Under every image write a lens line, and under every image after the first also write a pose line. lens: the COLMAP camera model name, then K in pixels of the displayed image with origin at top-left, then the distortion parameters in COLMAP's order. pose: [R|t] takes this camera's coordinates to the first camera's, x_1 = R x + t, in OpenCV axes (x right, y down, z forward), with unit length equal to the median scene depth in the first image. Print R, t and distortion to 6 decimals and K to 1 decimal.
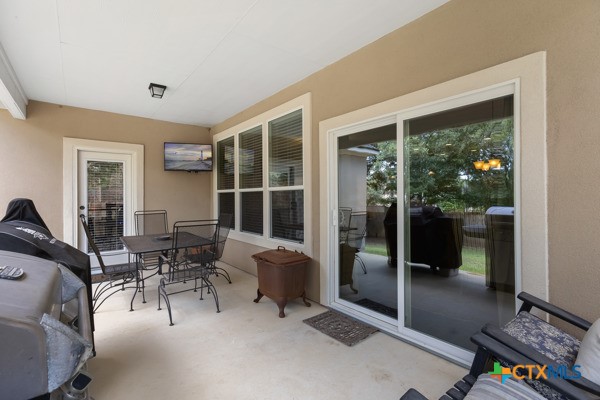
lens RADIAL K [[281.1, 0, 298.5], [0, 281.1, 199.5], [0, 0, 1]] dist [-0.000542, 0.000278]
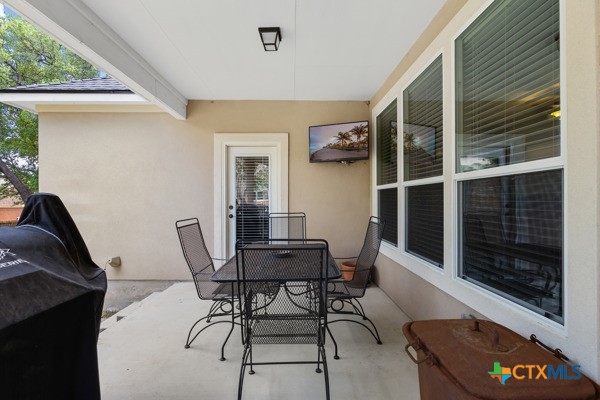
lens RADIAL K [[281.1, 0, 298.5], [0, 281.1, 199.5], [0, 0, 1]] dist [-0.000542, 0.000278]
pose [[0.796152, 0.003024, -0.605089, -0.024433], [-0.005624, 0.999981, -0.002402, 0.004746], [0.605070, 0.005316, 0.796155, 0.395038]]
